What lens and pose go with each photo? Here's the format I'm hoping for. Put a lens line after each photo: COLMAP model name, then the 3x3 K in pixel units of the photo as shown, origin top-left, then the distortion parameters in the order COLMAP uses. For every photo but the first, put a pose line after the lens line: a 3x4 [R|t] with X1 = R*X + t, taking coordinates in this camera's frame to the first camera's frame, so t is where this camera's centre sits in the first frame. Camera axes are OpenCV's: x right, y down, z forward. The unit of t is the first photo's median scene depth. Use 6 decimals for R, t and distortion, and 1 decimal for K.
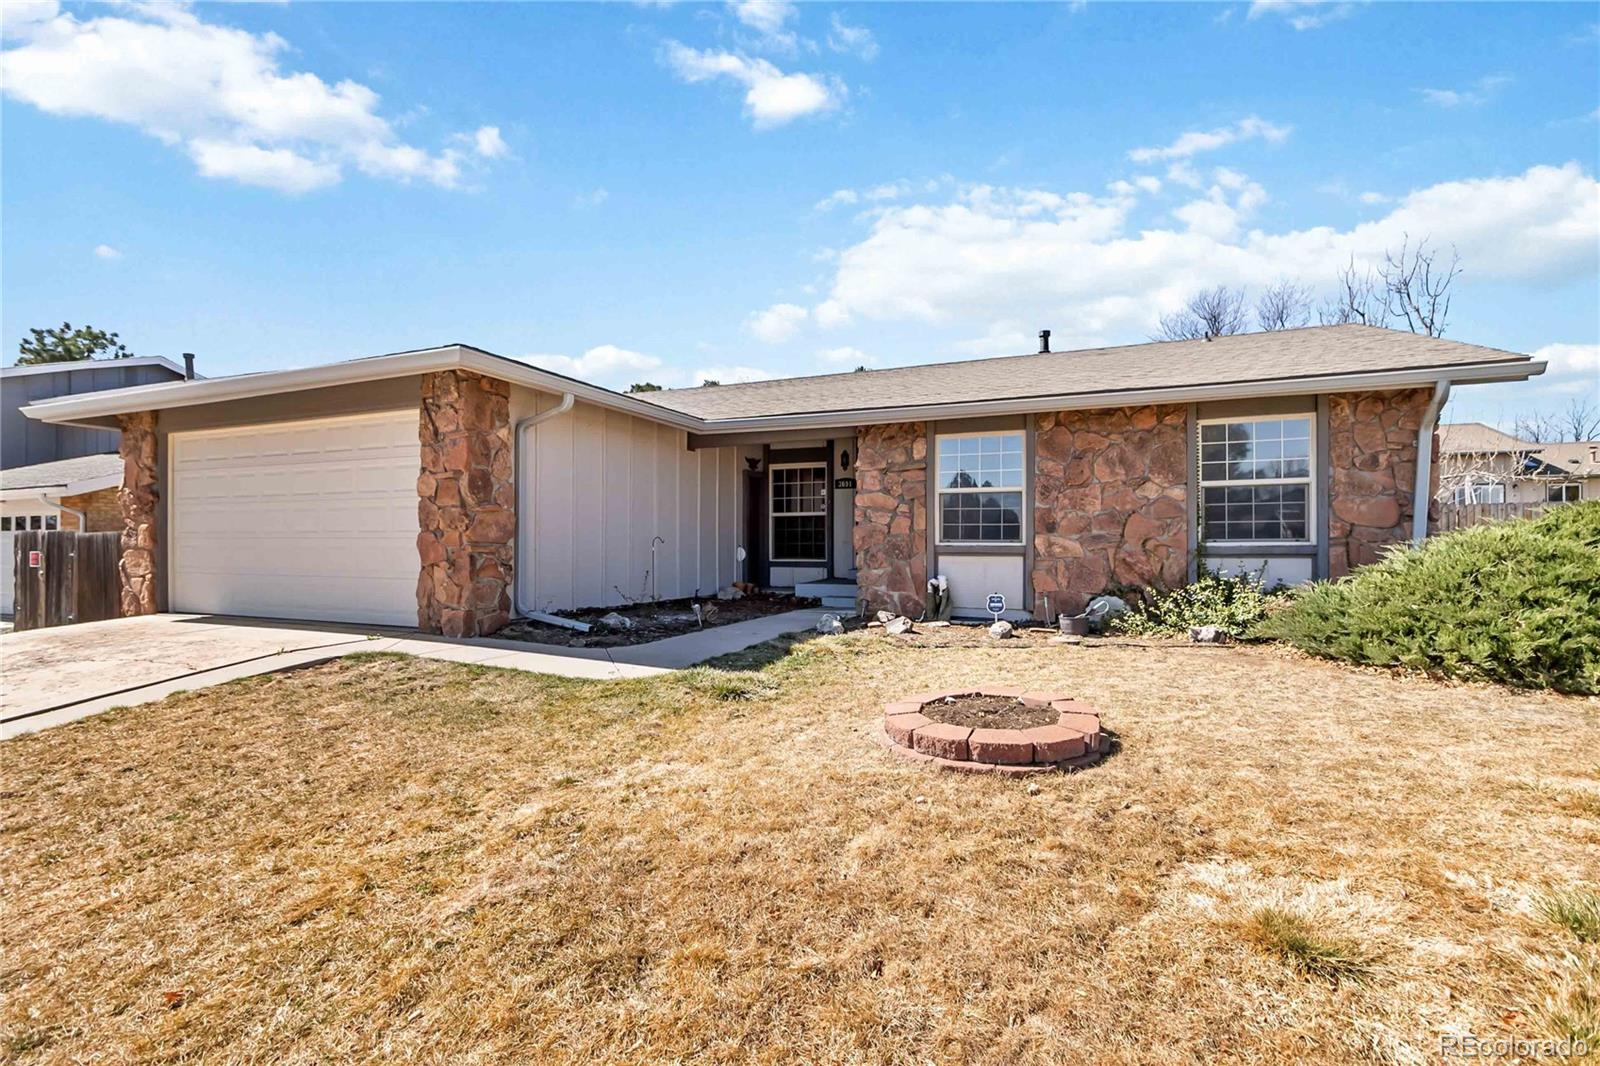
lens RADIAL K [[743.0, 0, 797.0], [0, 743.0, 536.1], [0, 0, 1]] dist [0.004256, -0.000465]
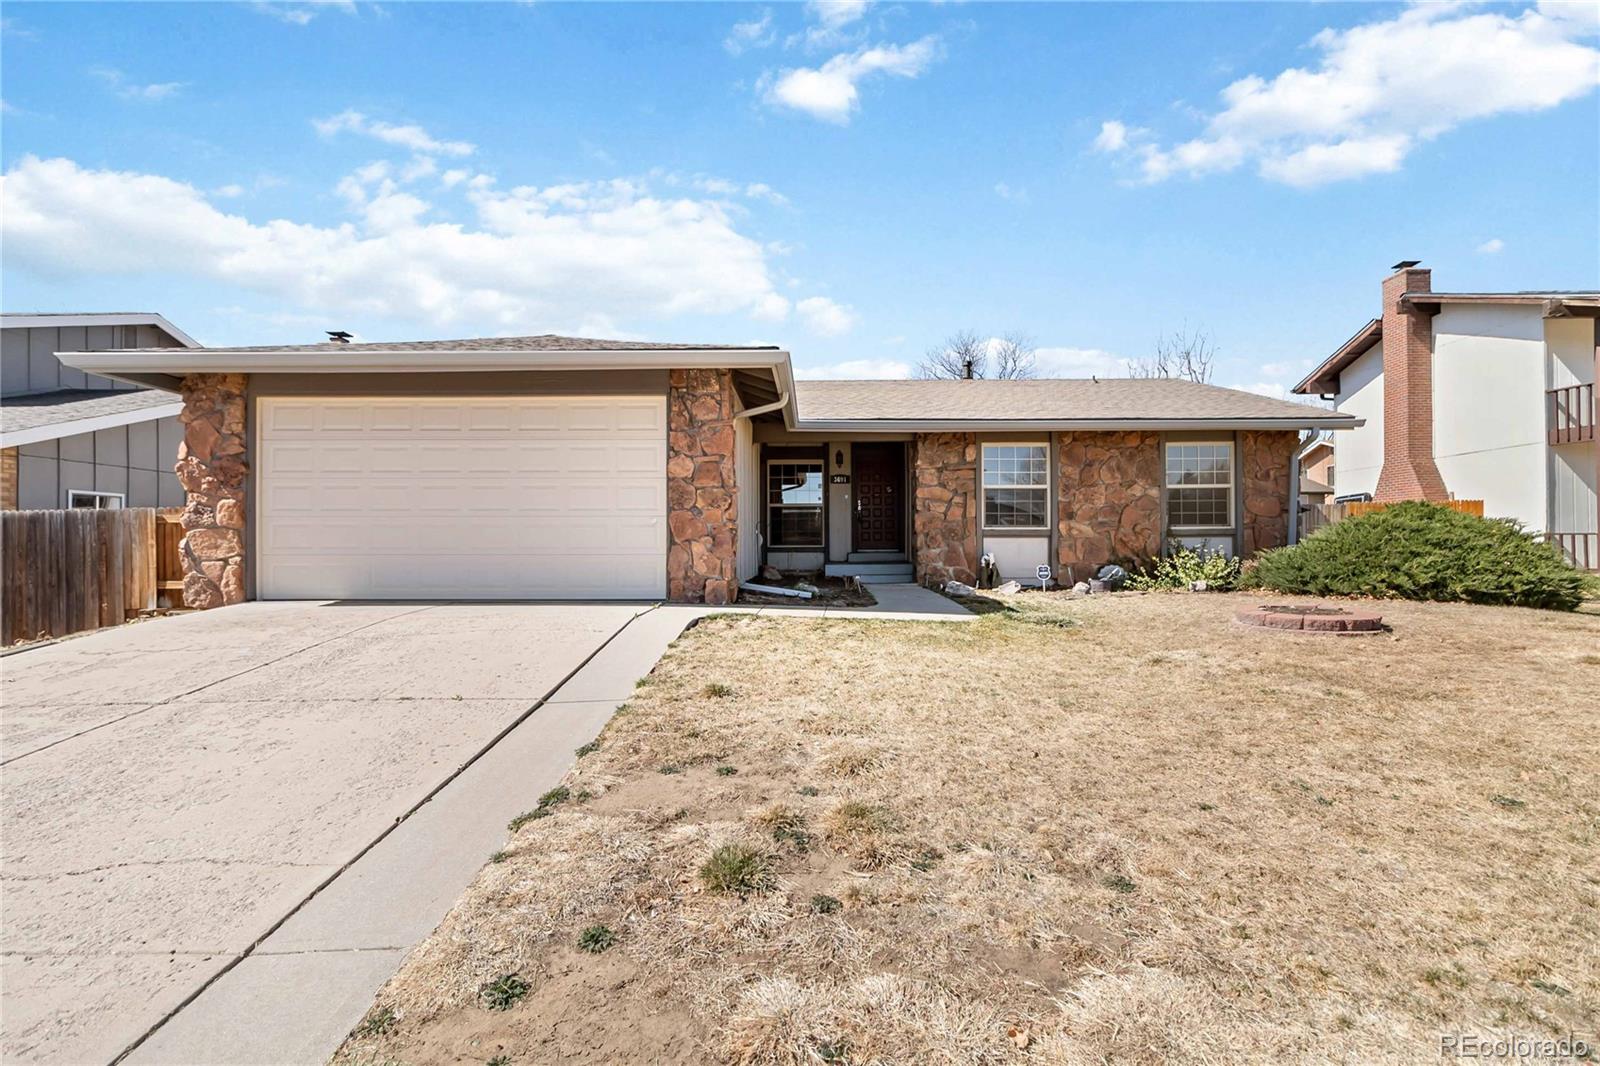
lens RADIAL K [[743.0, 0, 805.6], [0, 743.0, 534.8], [0, 0, 1]] dist [0.004256, -0.000465]
pose [[0.923143, 0.003046, 0.384444, -0.624424], [-0.002008, 0.999993, -0.003102, 0.028073], [-0.384451, 0.002091, 0.923143, -0.064535]]
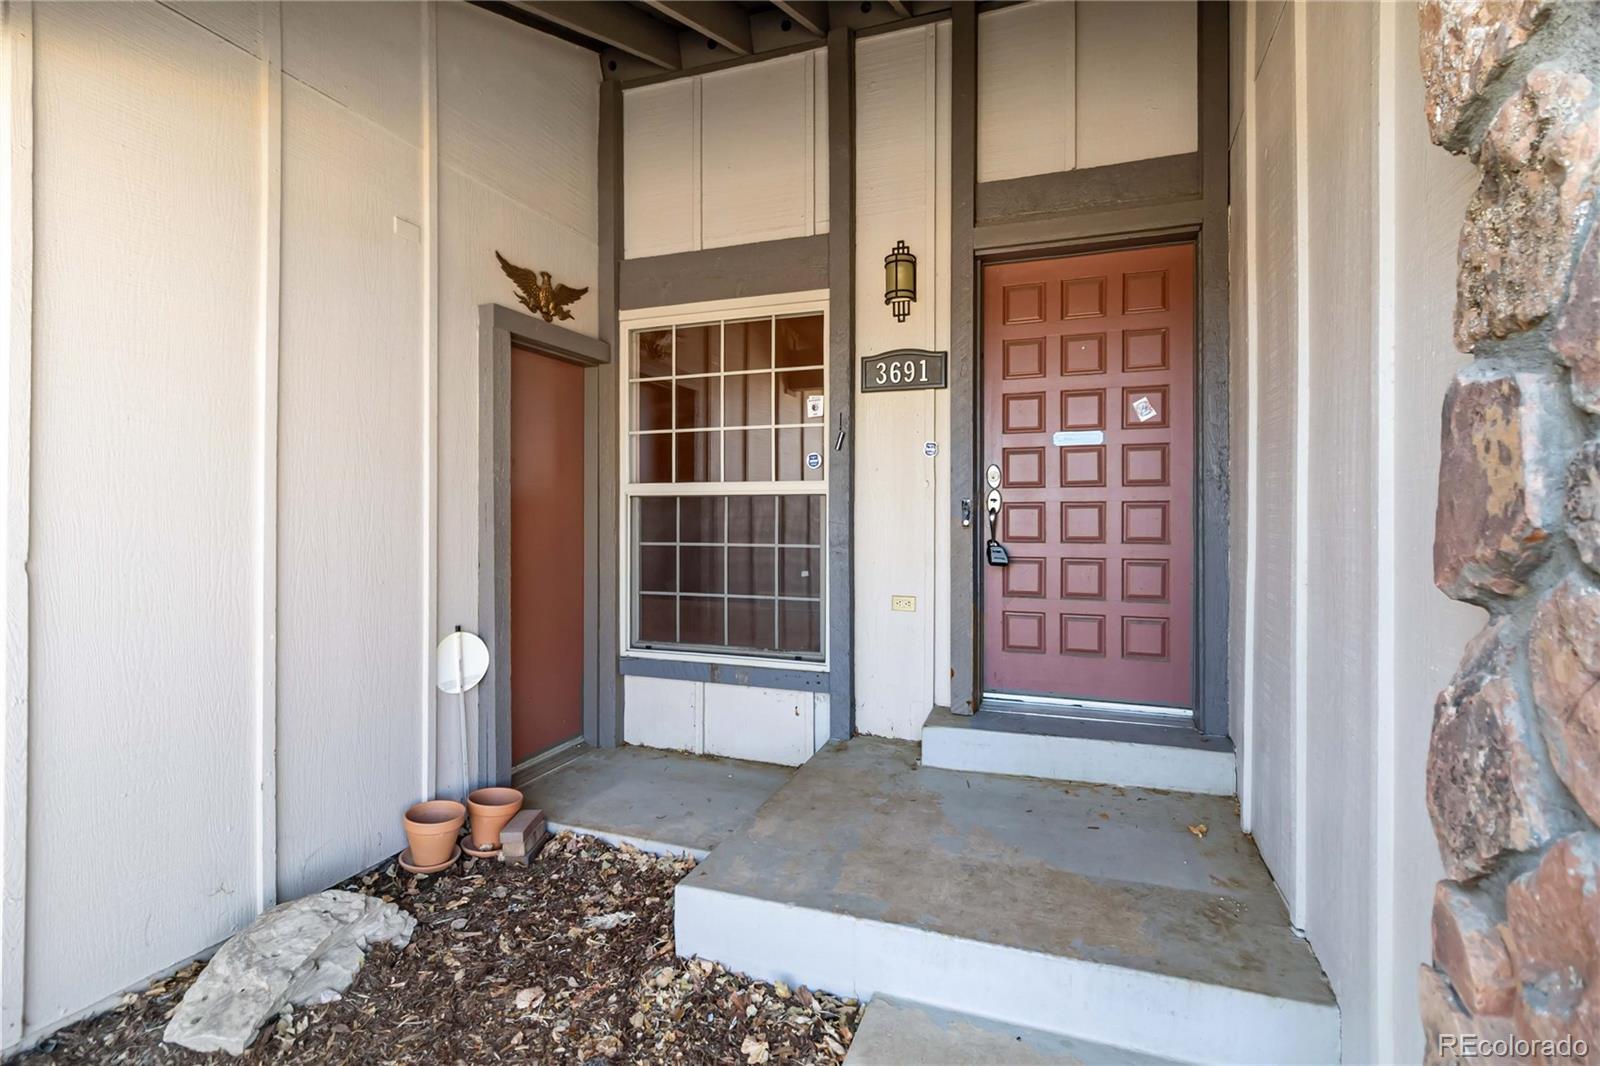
lens RADIAL K [[743.0, 0, 804.0], [0, 743.0, 516.1], [0, 0, 1]] dist [0.004256, -0.000465]
pose [[0.999061, 0.003900, 0.043151, 0.029671], [-0.004809, 0.999768, 0.020982, -0.037872], [-0.043060, -0.021170, 0.998848, 1.087566]]
